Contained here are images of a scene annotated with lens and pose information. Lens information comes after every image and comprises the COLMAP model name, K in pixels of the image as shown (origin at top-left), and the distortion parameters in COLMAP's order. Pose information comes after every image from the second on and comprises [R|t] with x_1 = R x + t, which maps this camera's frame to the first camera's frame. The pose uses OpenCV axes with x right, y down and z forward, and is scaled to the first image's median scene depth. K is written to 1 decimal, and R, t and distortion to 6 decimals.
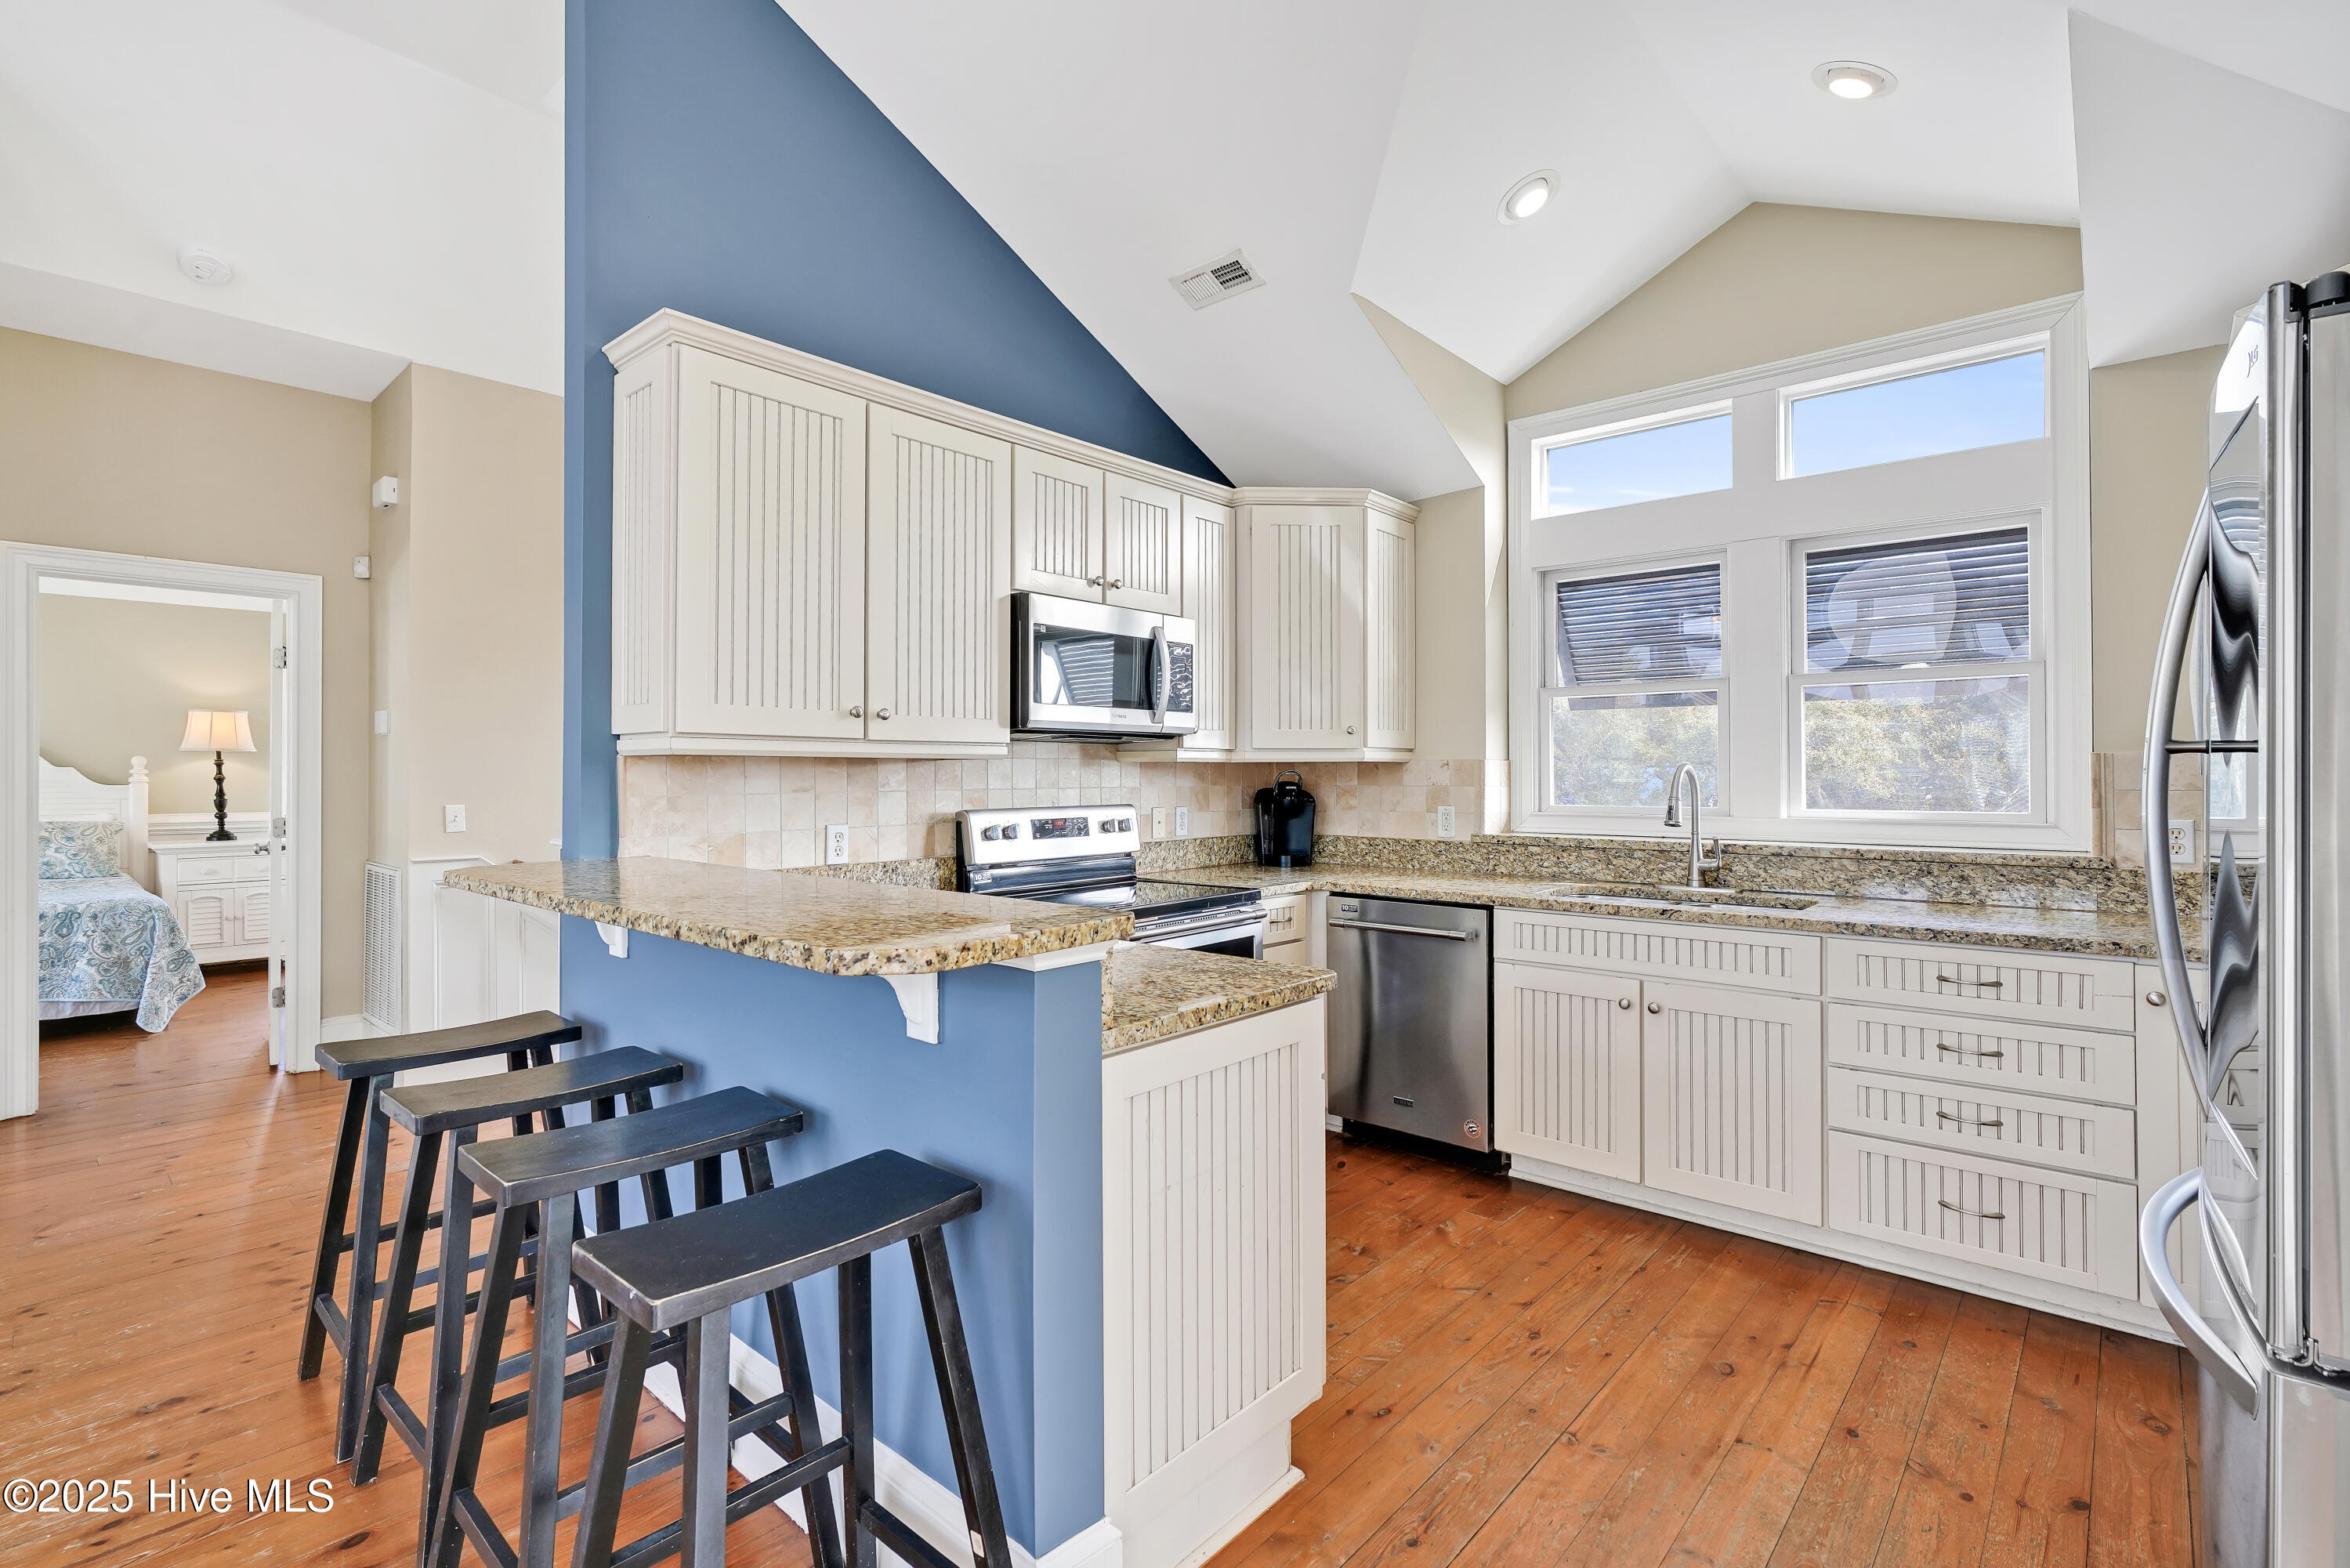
lens RADIAL K [[1060.7, 0, 1173.4], [0, 1060.7, 775.7], [0, 0, 1]] dist [-0.001990, 0.000260]
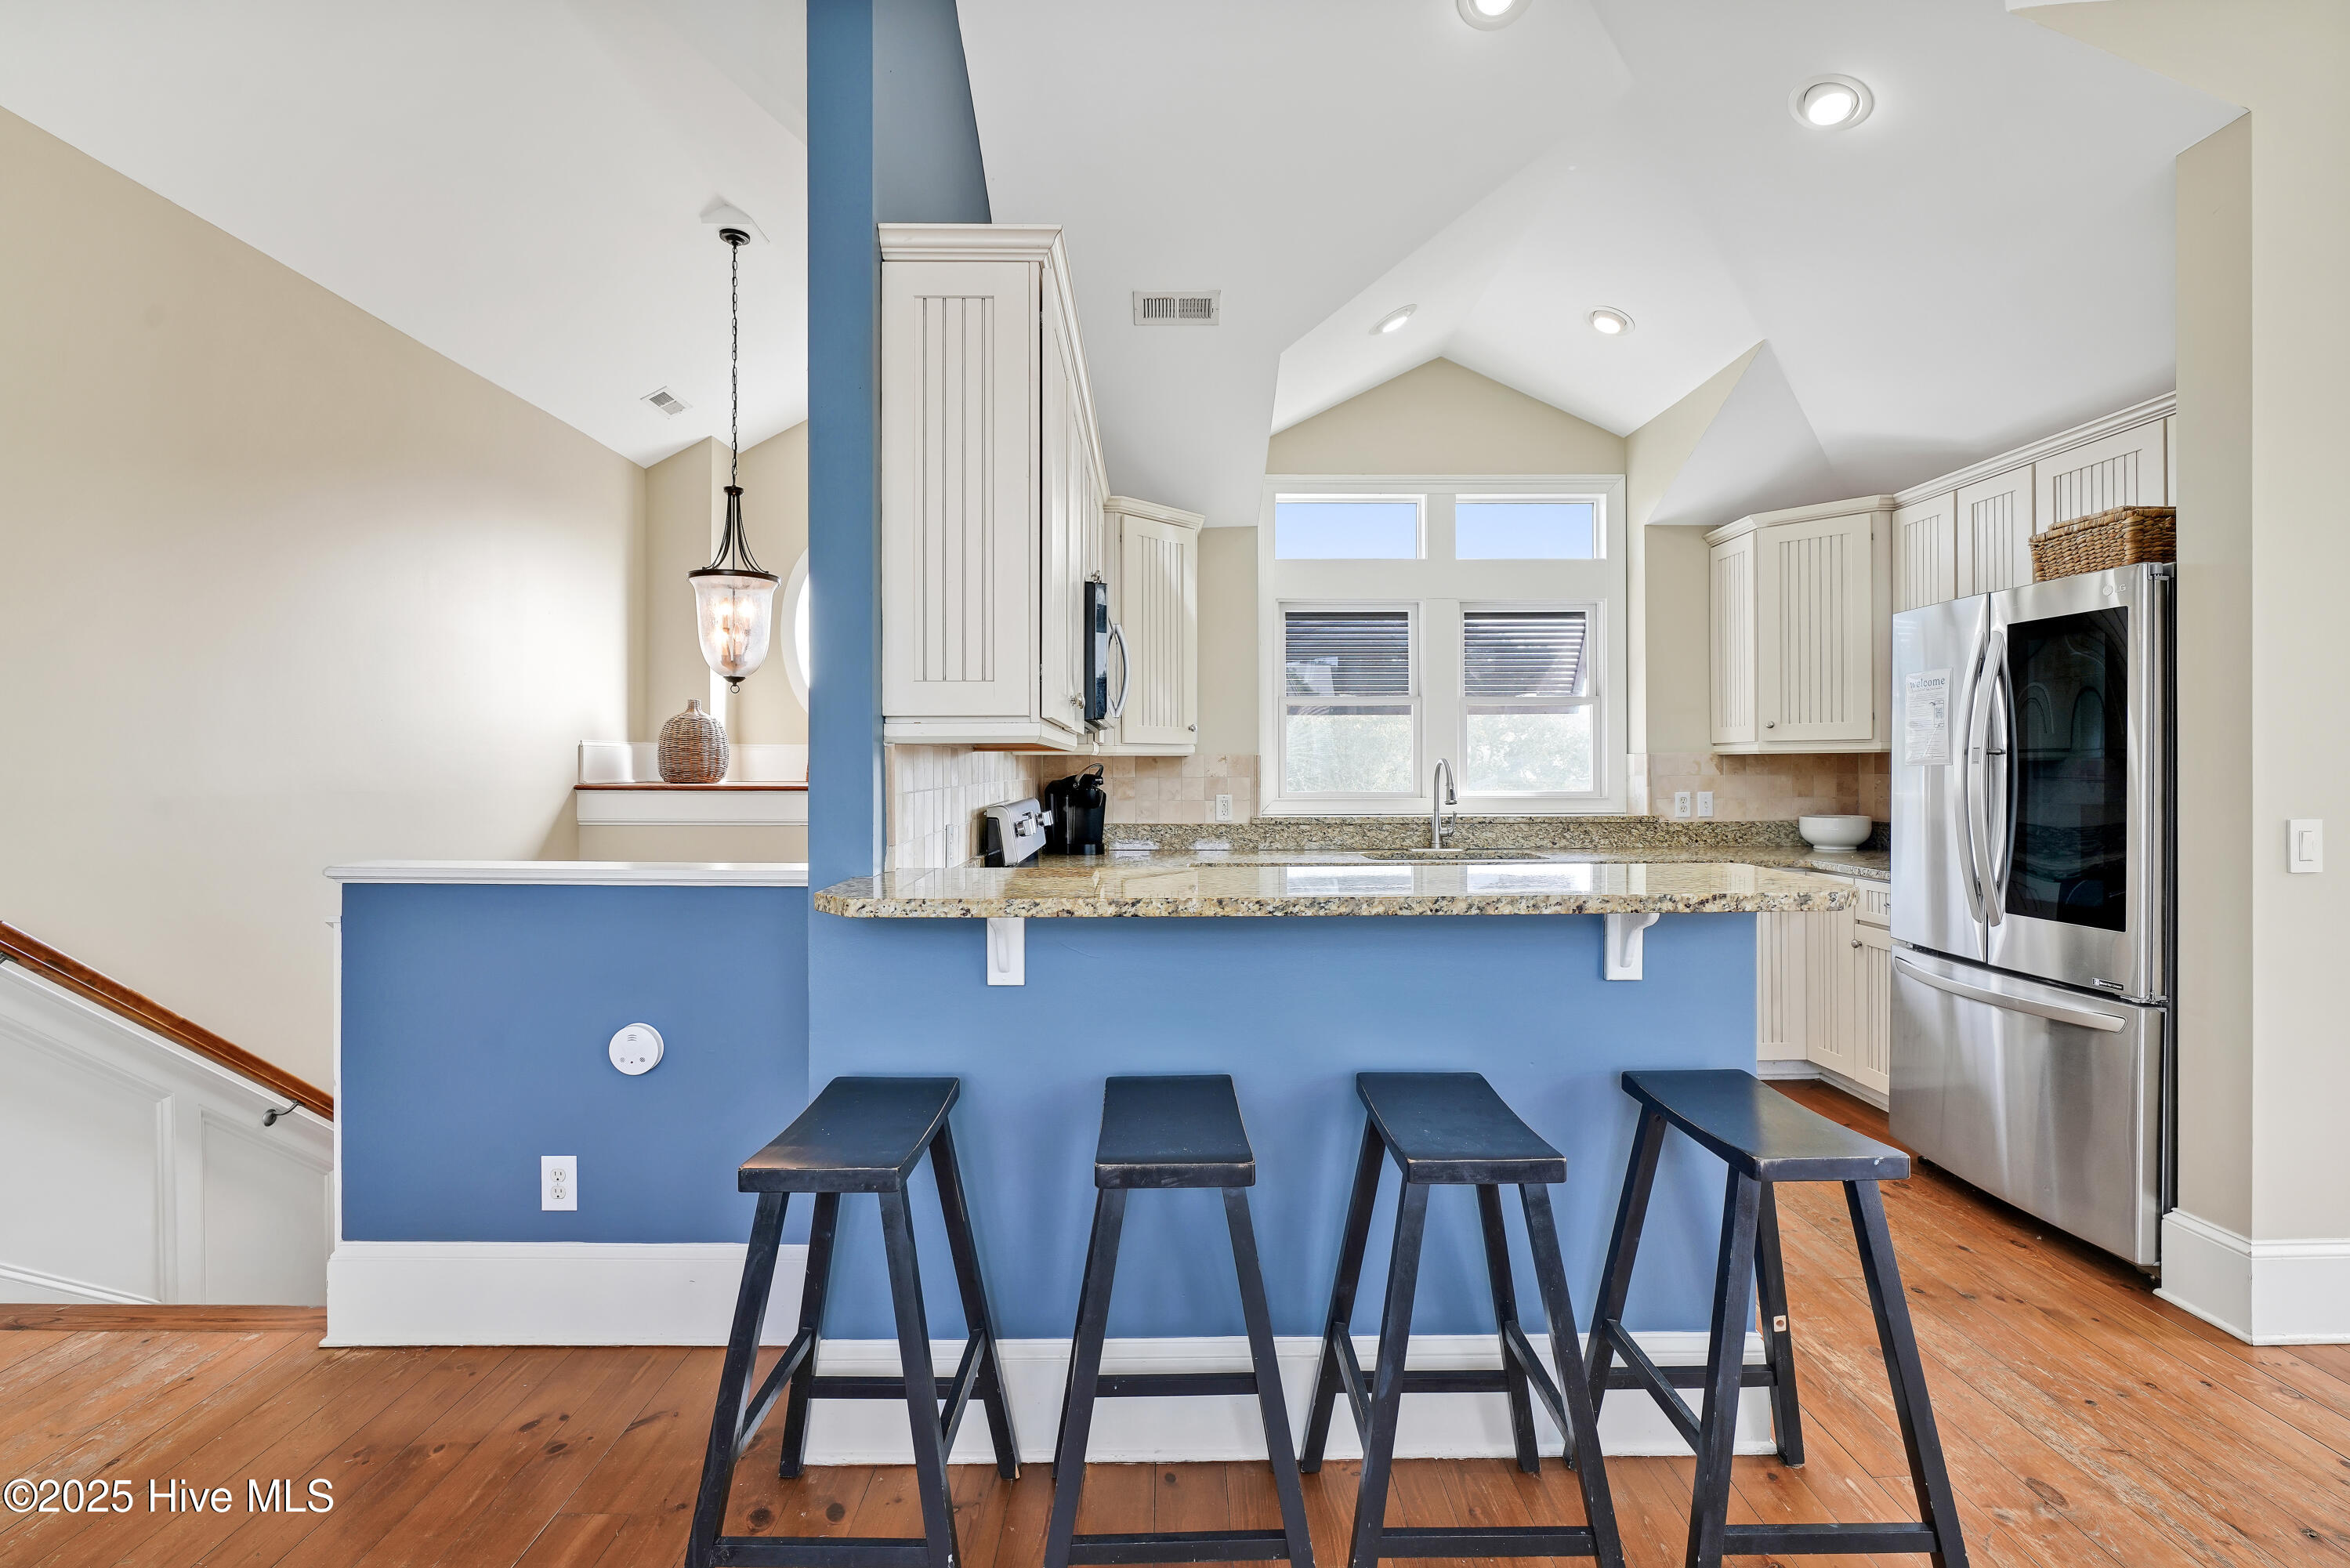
lens RADIAL K [[1060.7, 0, 1167.6], [0, 1060.7, 766.2], [0, 0, 1]] dist [-0.001990, 0.000260]
pose [[0.752456, -0.000039, 0.658643, -0.627615], [0.002574, 0.999993, -0.002882, 0.001286], [-0.658638, 0.003865, 0.752450, 0.183862]]
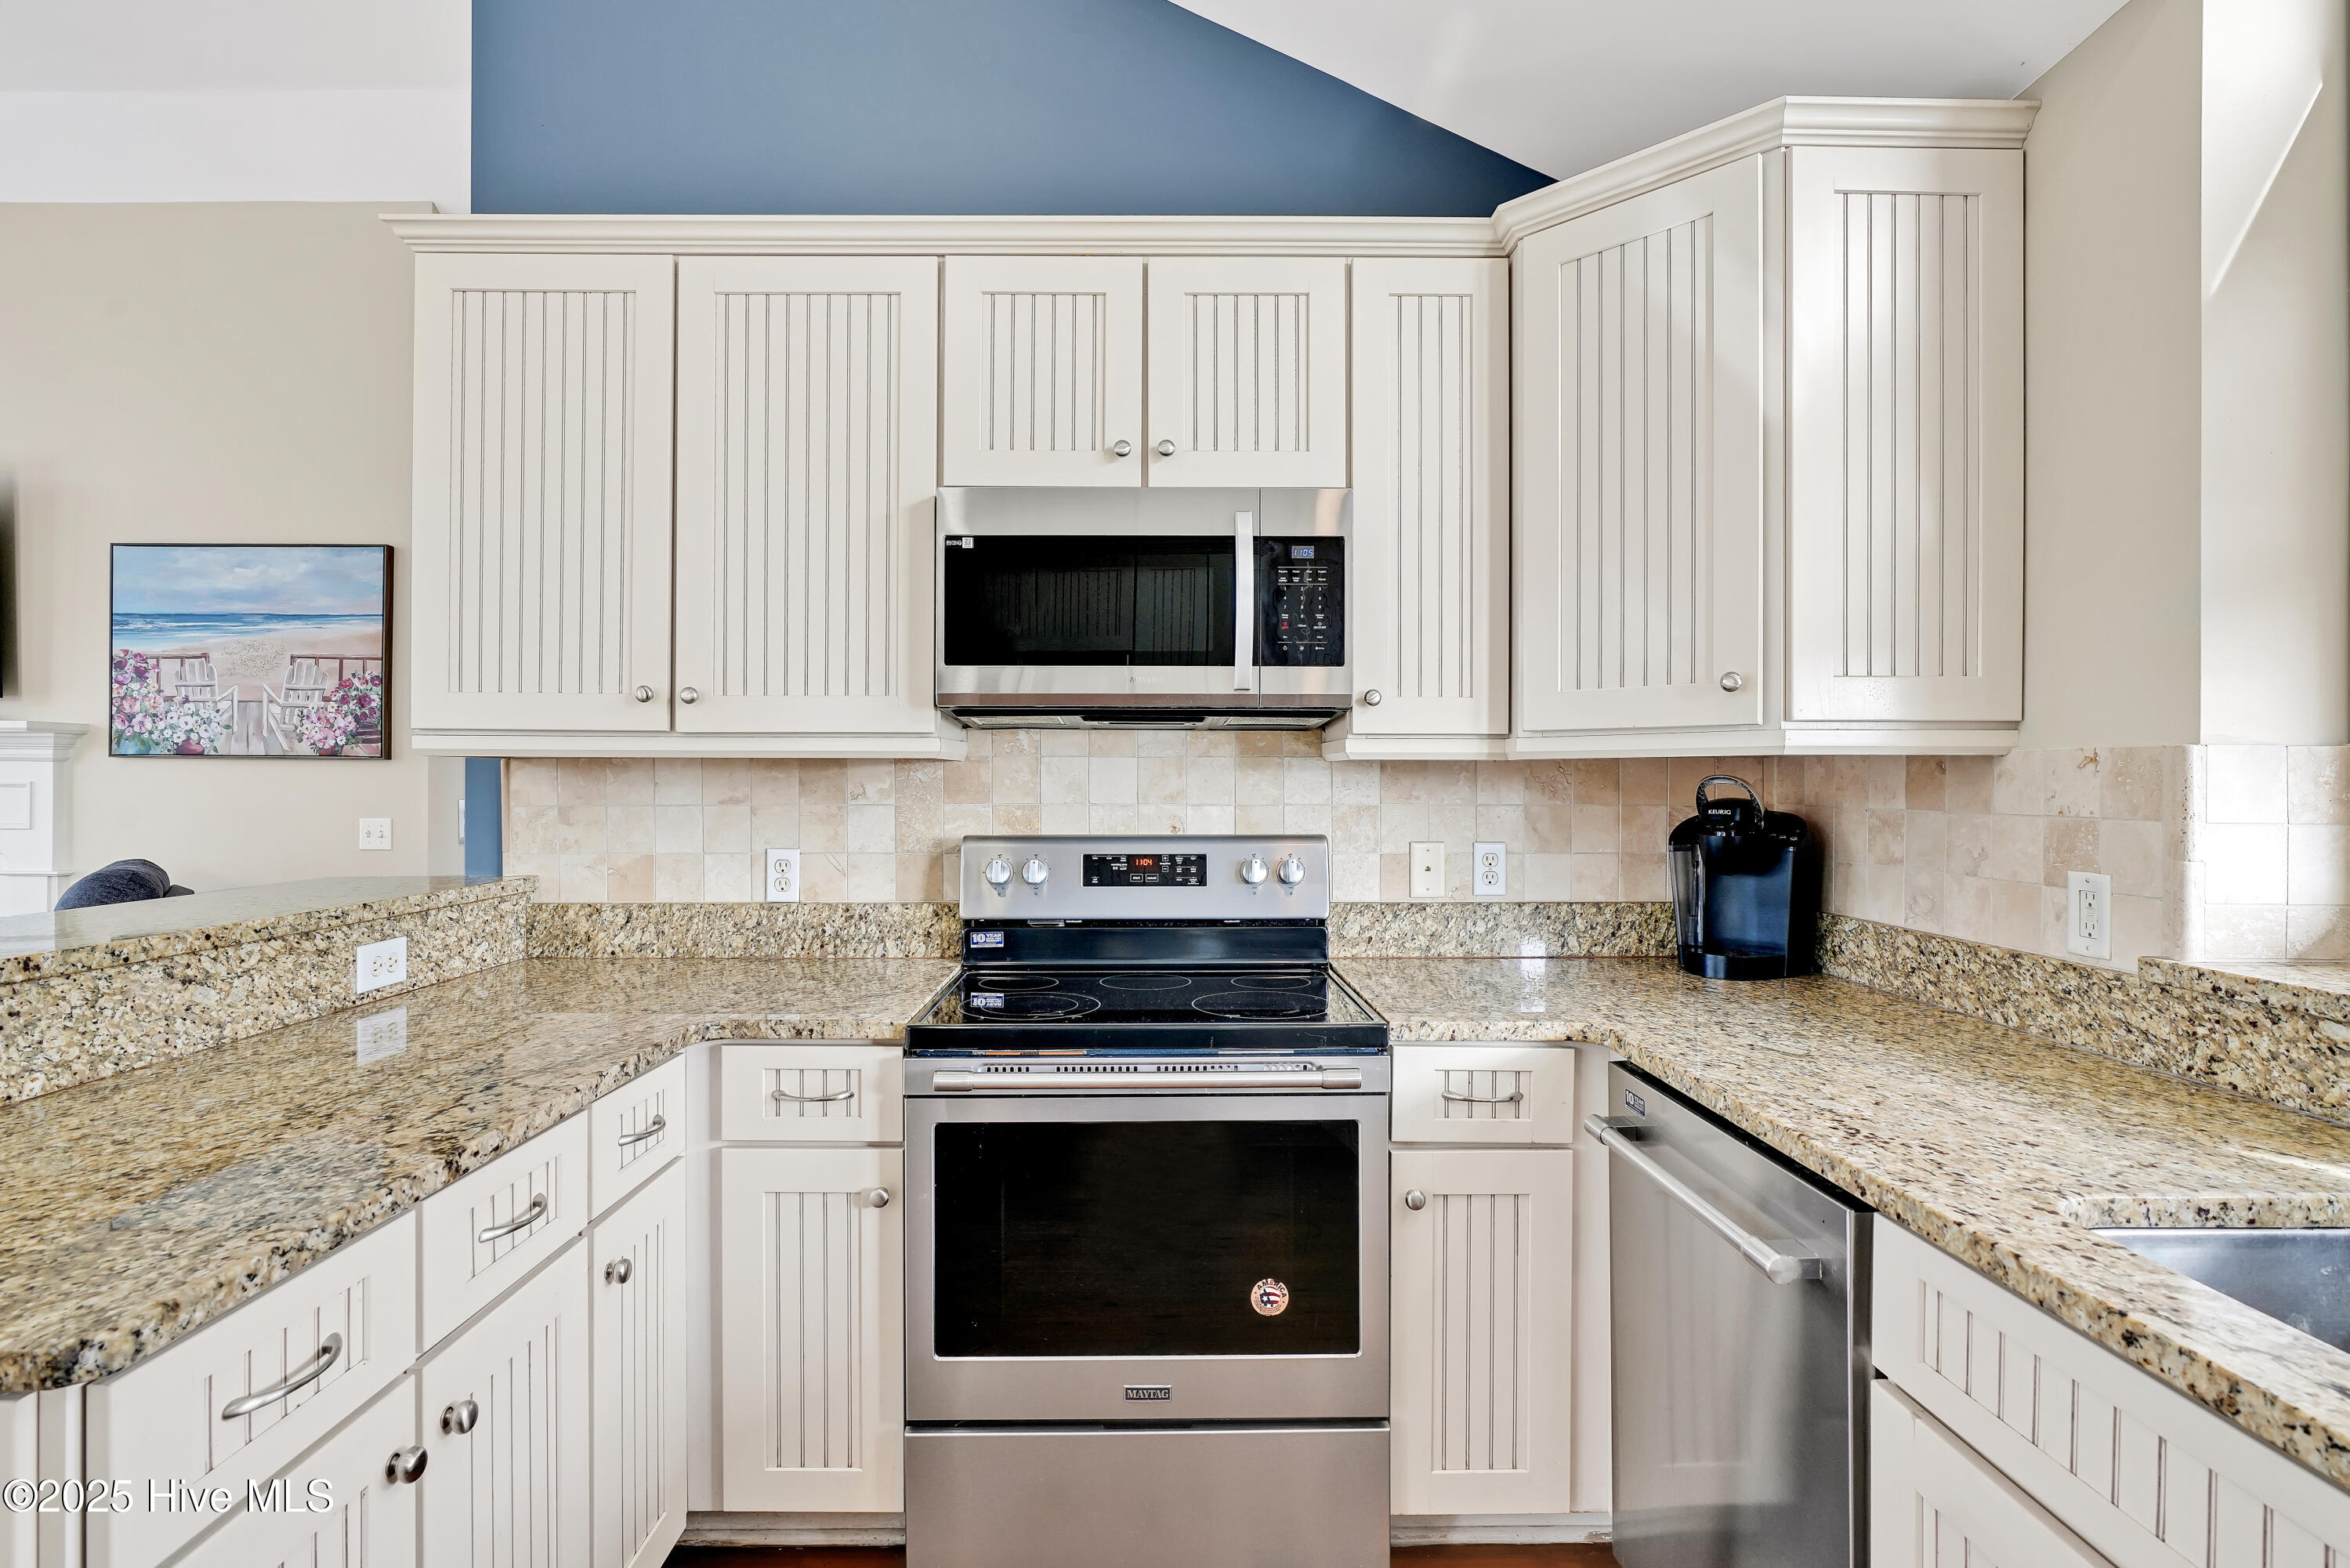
lens RADIAL K [[1127.8, 0, 1159.9], [0, 1127.8, 781.8], [0, 0, 1]] dist [-0.008207, 0.000525]
pose [[0.672056, 0.003615, -0.740492, 0.370411], [-0.003961, 0.999991, 0.001287, -0.002106], [0.740490, 0.002068, 0.672064, 0.559595]]
